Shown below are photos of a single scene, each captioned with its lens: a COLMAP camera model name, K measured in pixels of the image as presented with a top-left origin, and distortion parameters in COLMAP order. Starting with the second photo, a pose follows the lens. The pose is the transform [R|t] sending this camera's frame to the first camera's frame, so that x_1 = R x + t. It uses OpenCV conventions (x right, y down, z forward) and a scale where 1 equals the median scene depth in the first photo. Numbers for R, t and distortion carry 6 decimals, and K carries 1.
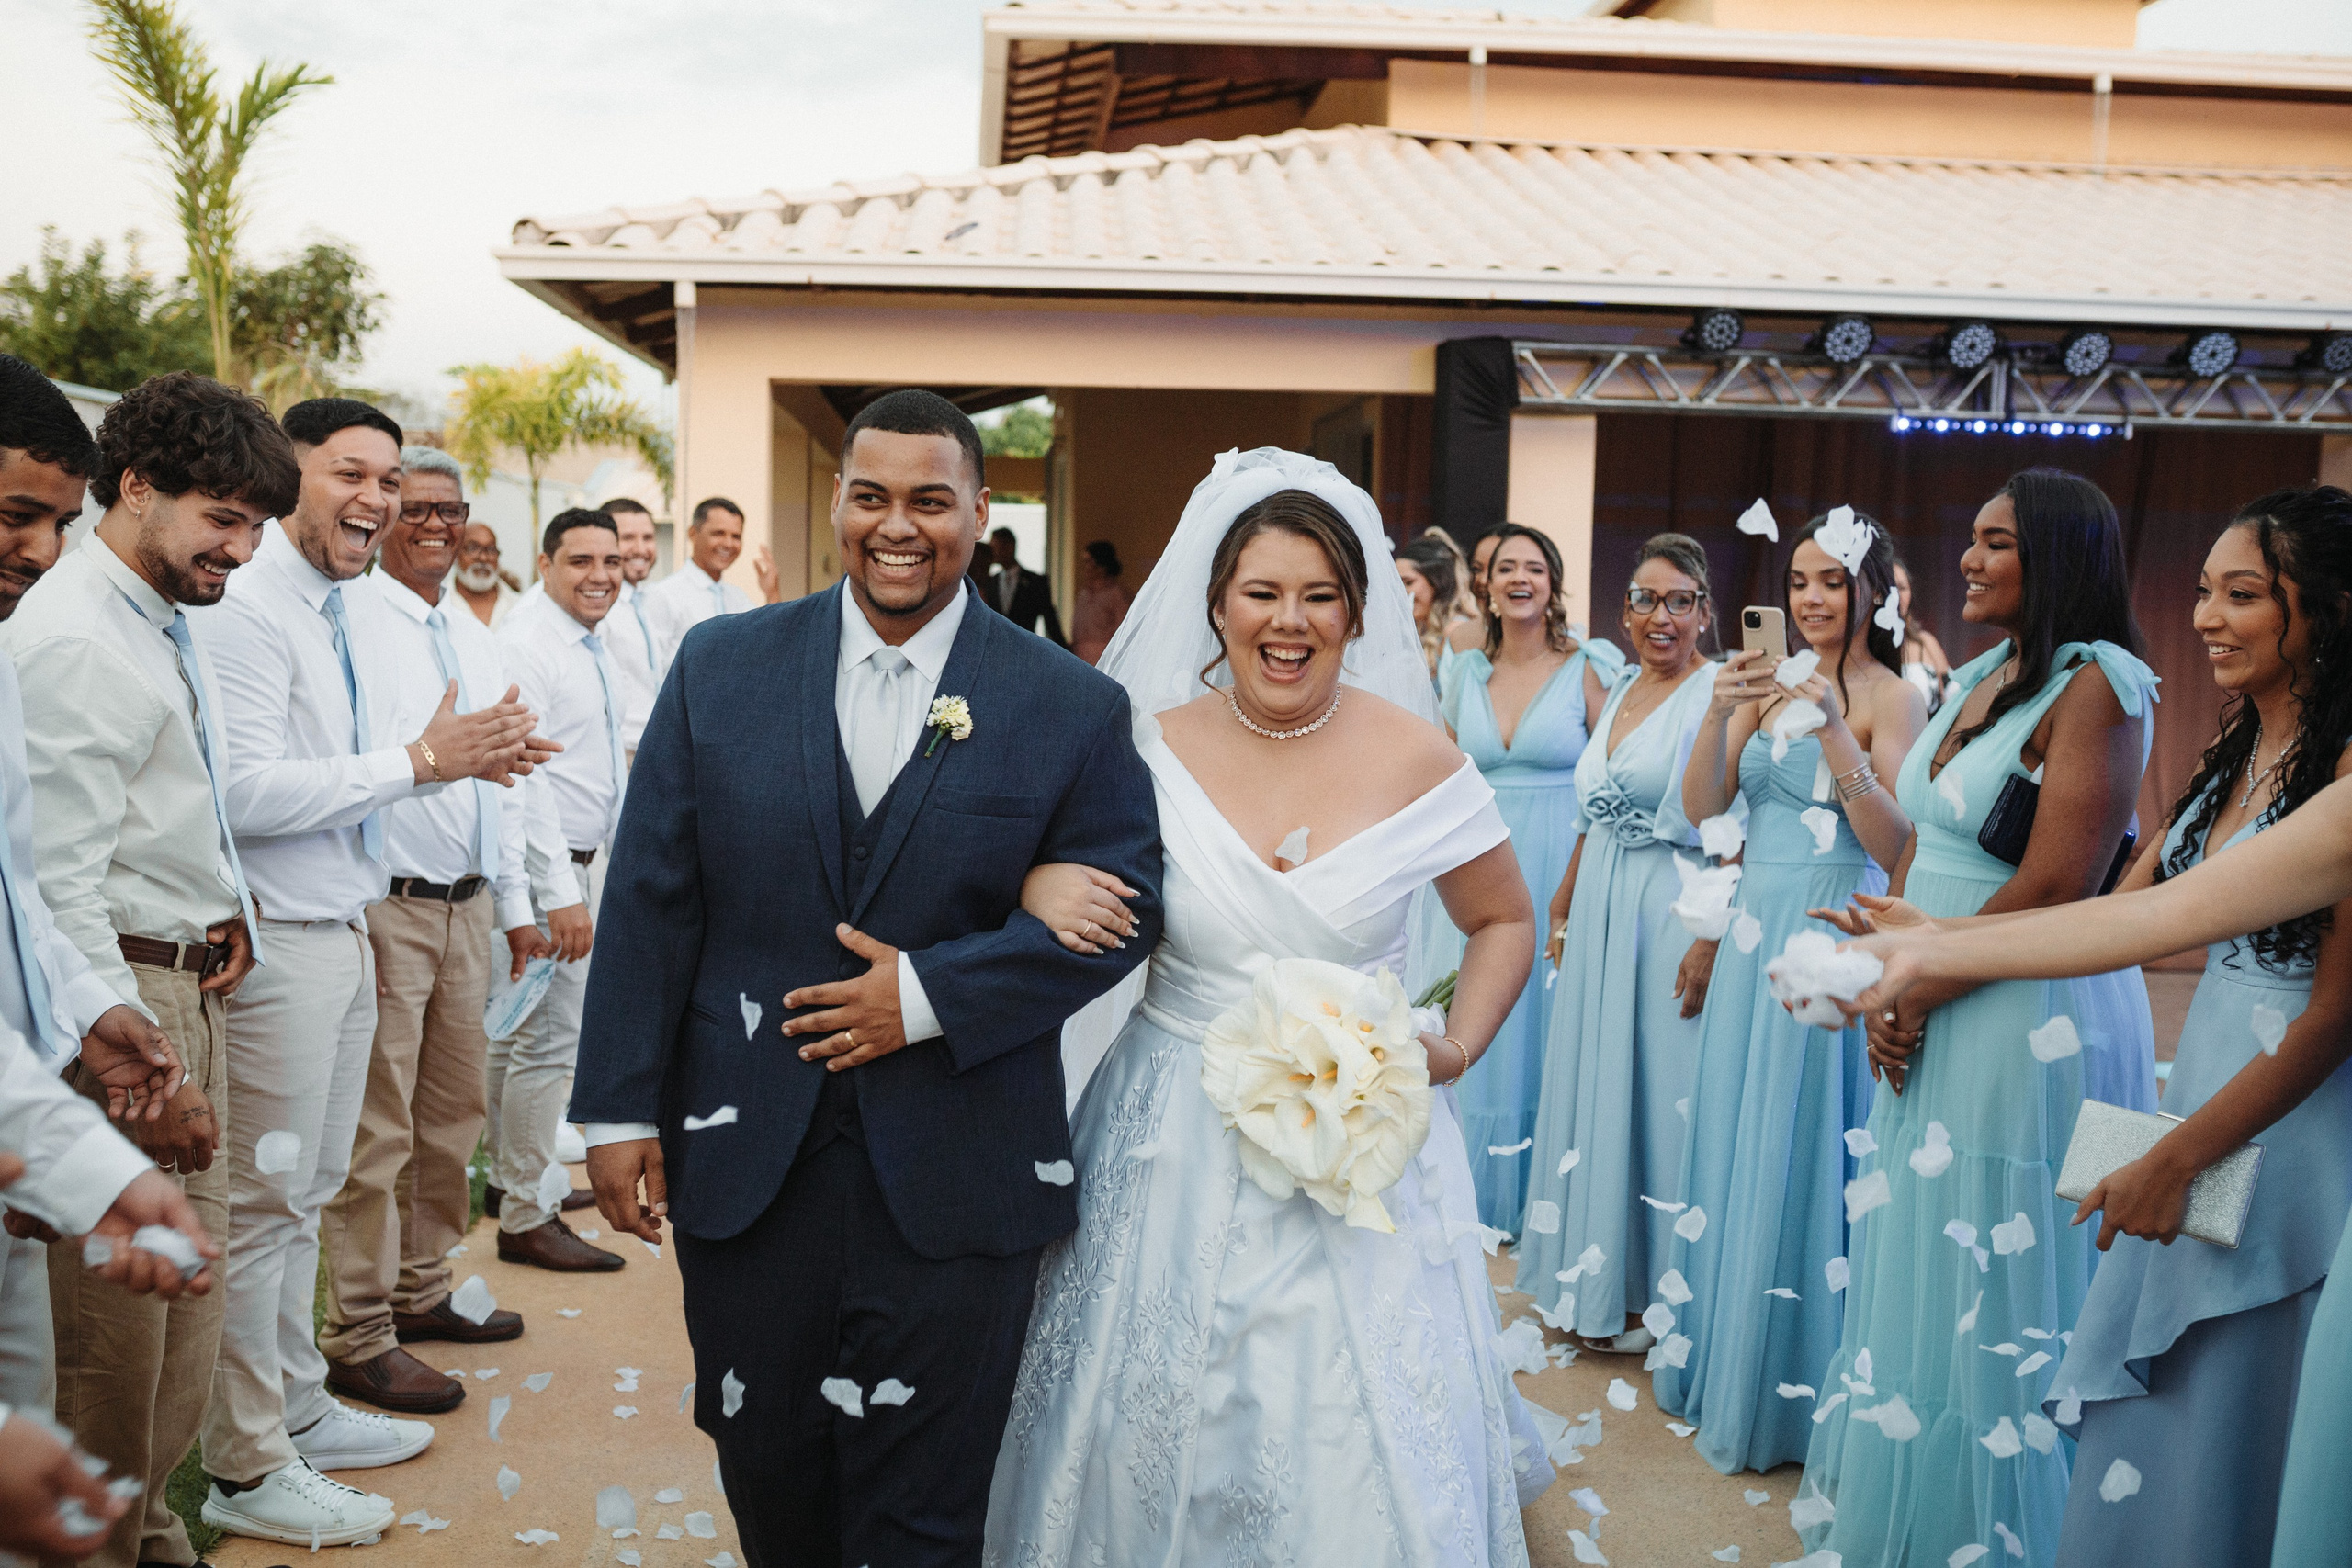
lens RADIAL K [[2199.5, 0, 1176.0], [0, 2199.5, 784.0], [0, 0, 1]] dist [-0.066942, 0.091830]
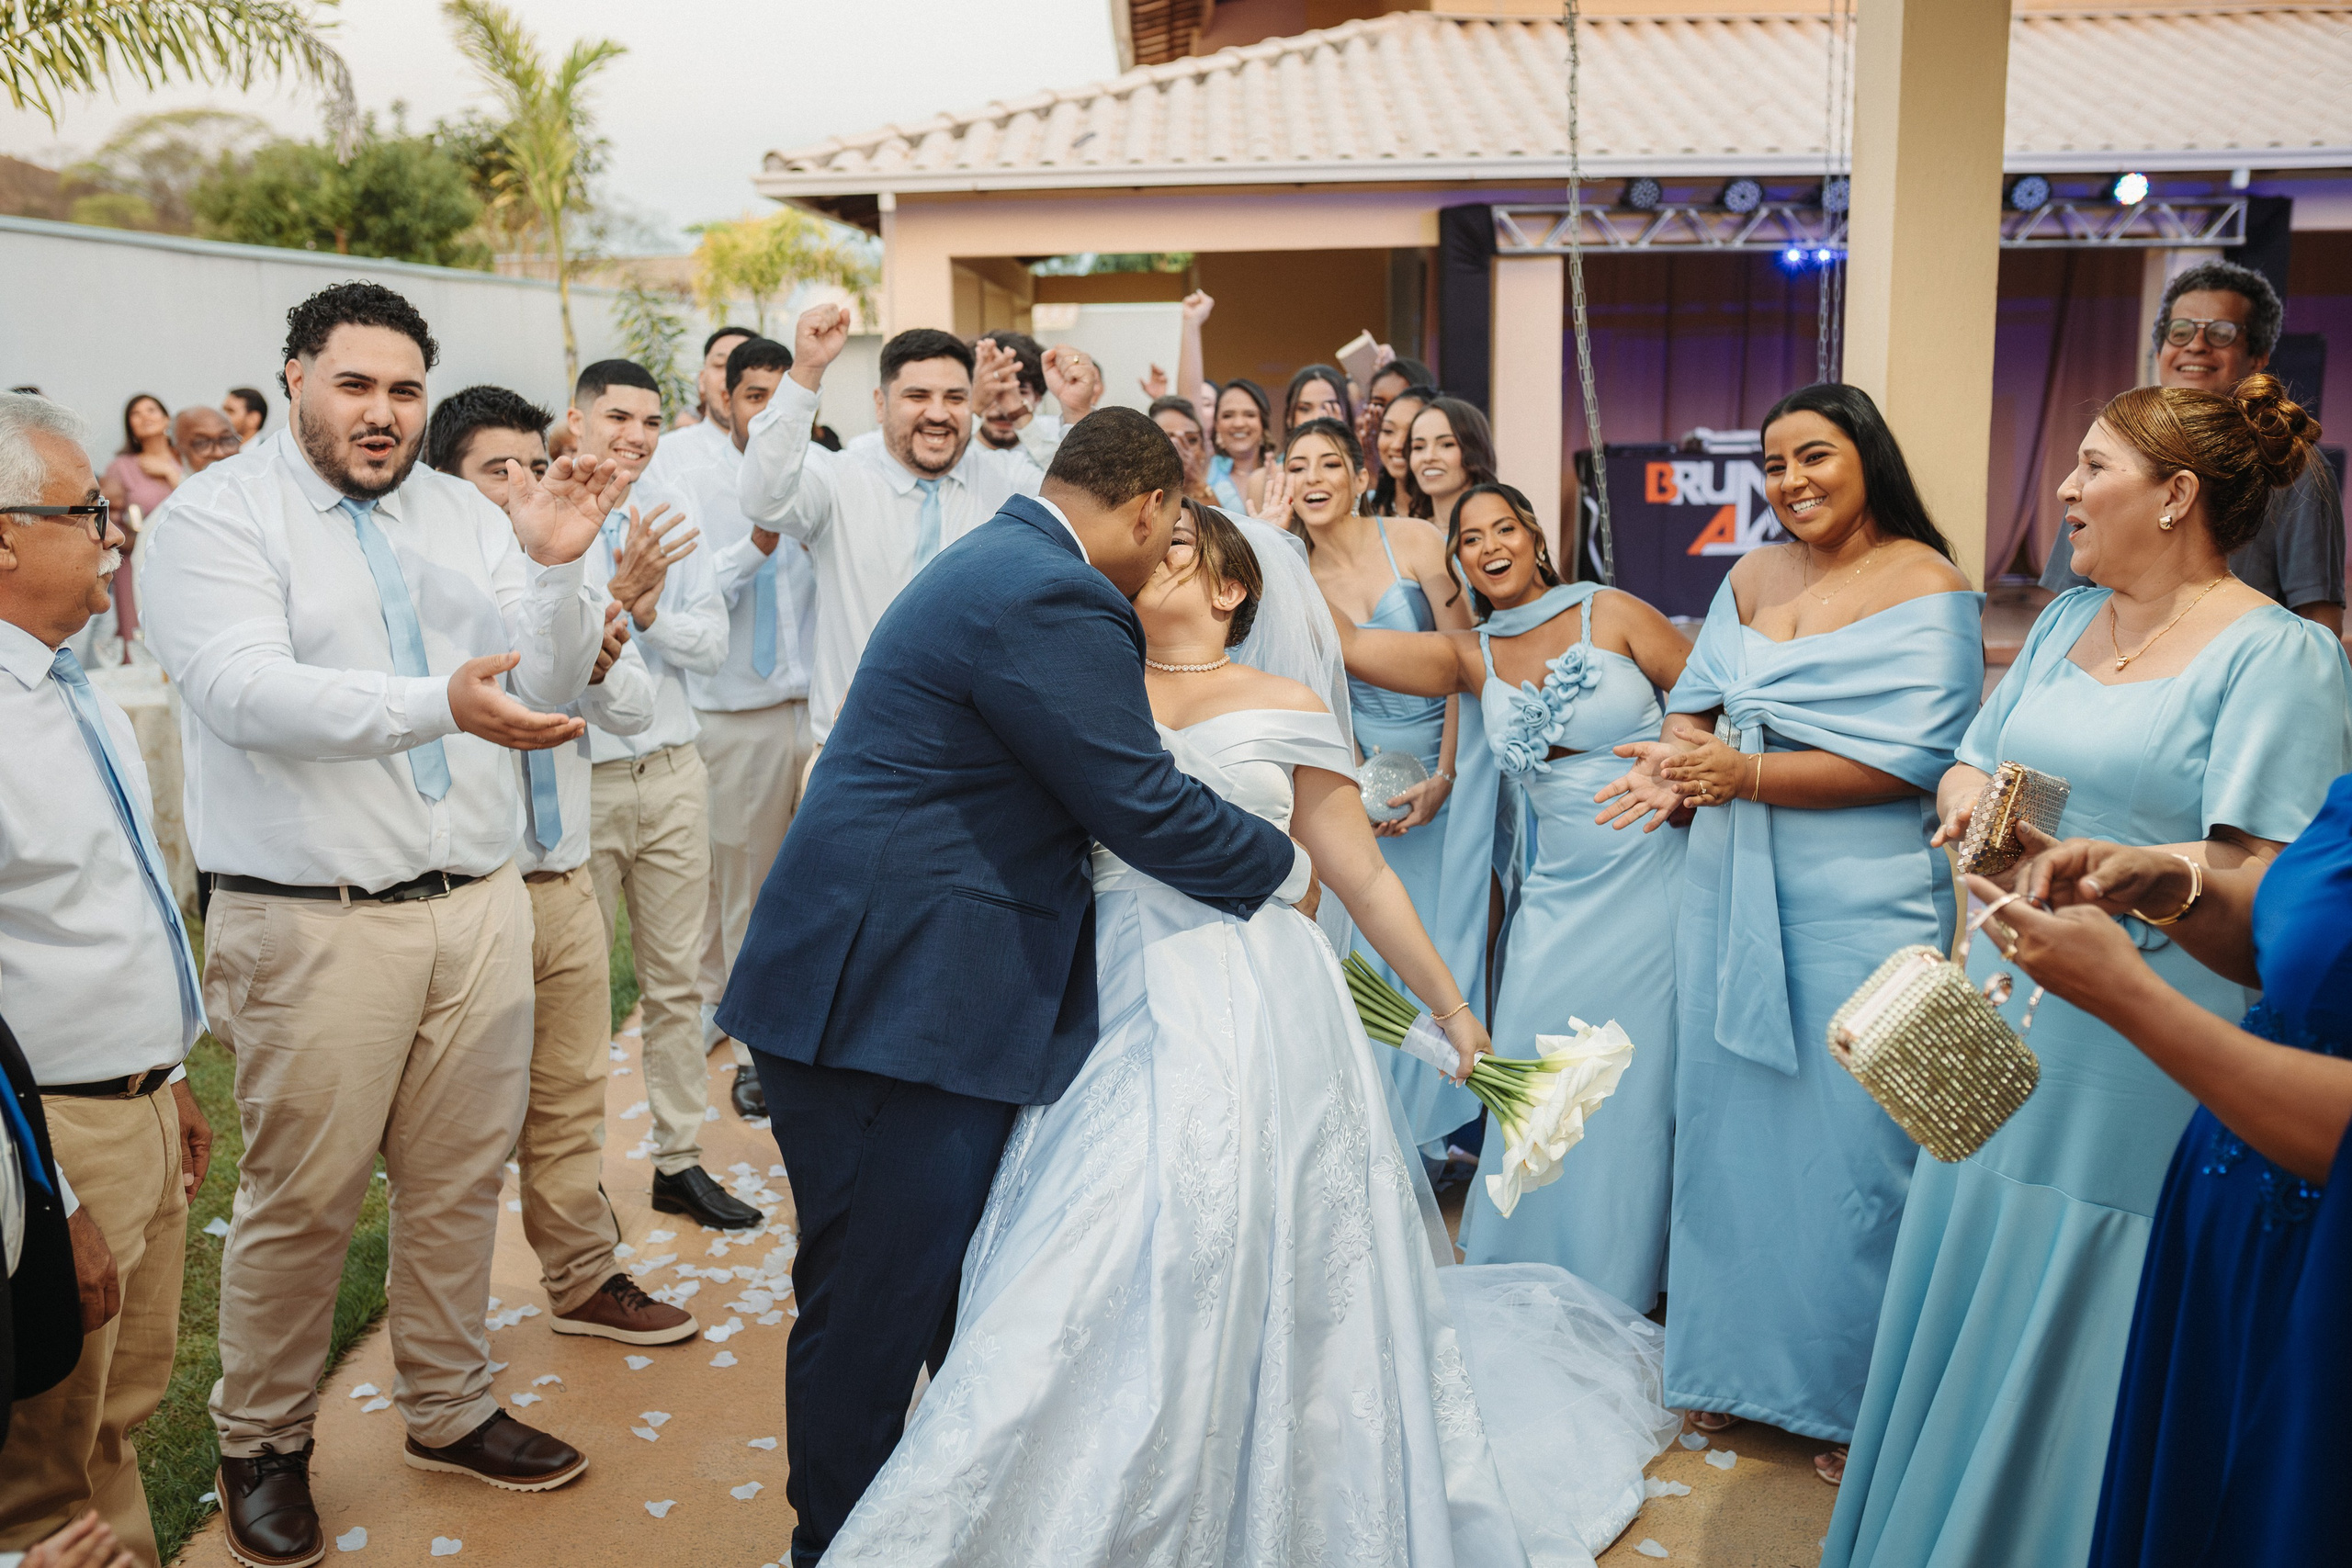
lens RADIAL K [[2199.5, 0, 1176.0], [0, 2199.5, 784.0], [0, 0, 1]] dist [-0.066942, 0.091830]
pose [[0.995981, -0.019772, -0.087354, 0.066066], [0.028369, 0.994752, 0.098306, 0.012968], [0.084952, -0.100389, 0.991315, -0.361690]]
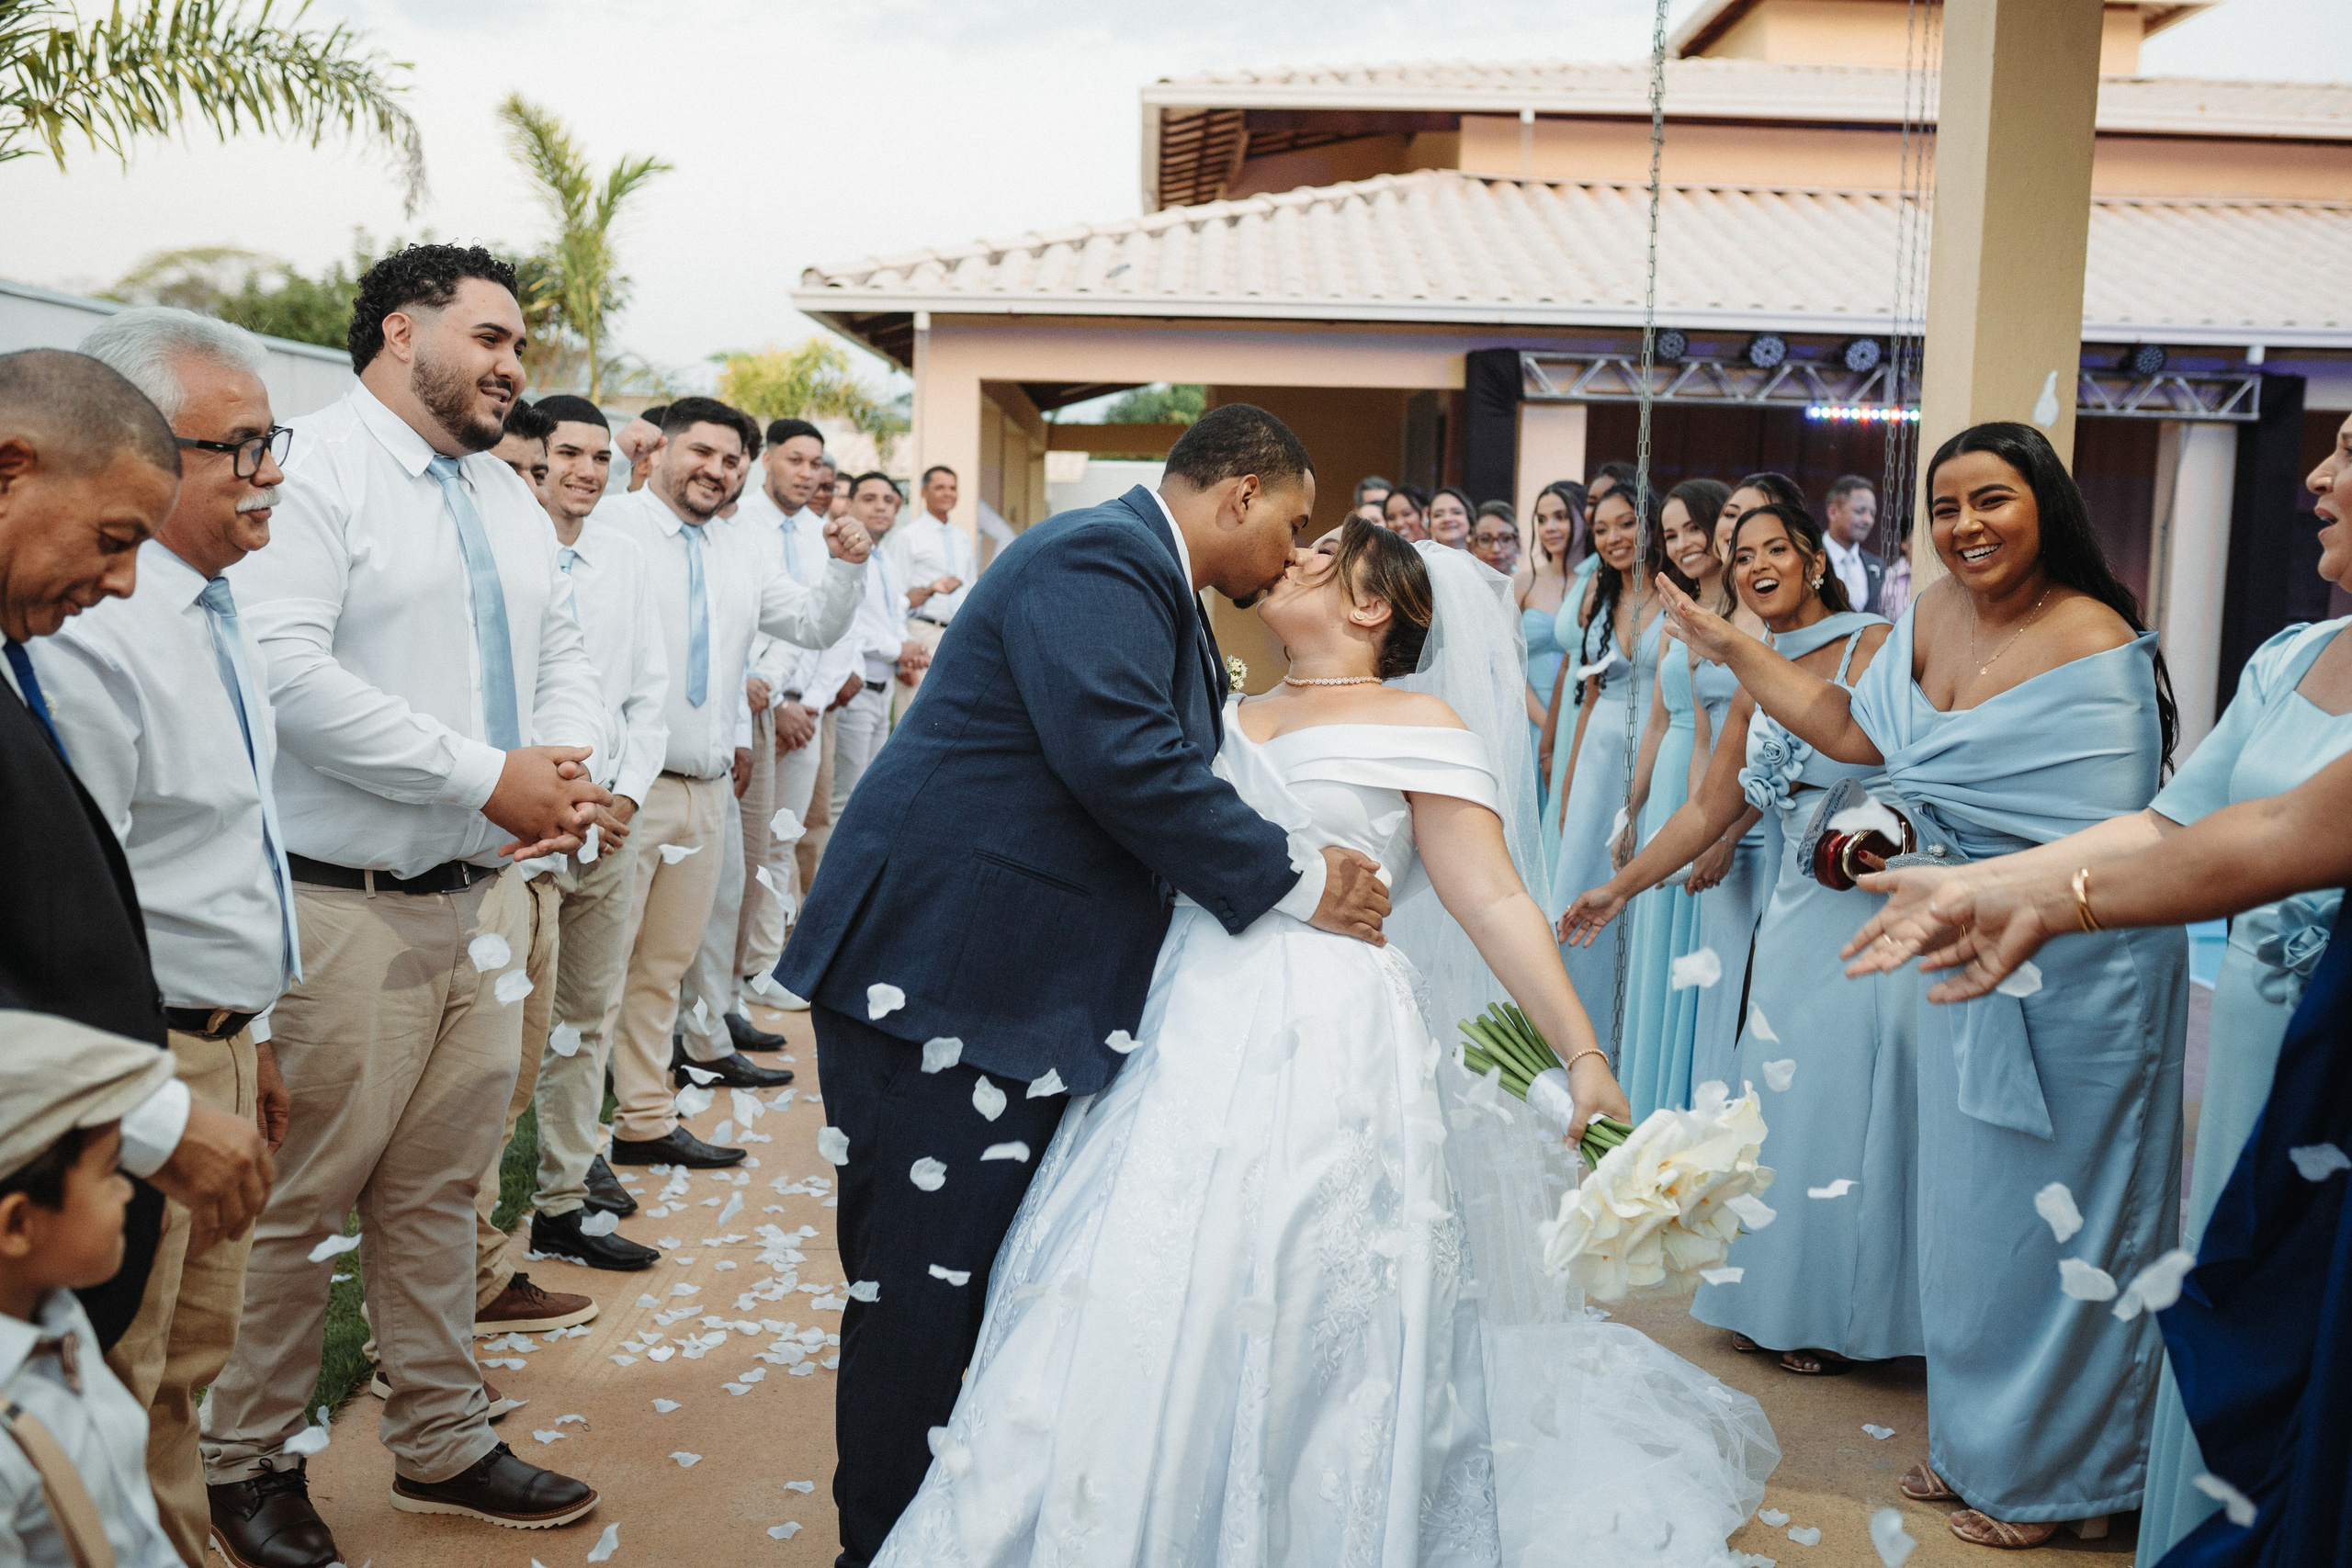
lens RADIAL K [[2199.5, 0, 1176.0], [0, 2199.5, 784.0], [0, 0, 1]] dist [-0.066942, 0.091830]
pose [[0.996899, 0.013994, -0.077432, 0.046636], [-0.012454, 0.999715, 0.020345, 0.039175], [0.077695, -0.019317, 0.996790, -0.355830]]
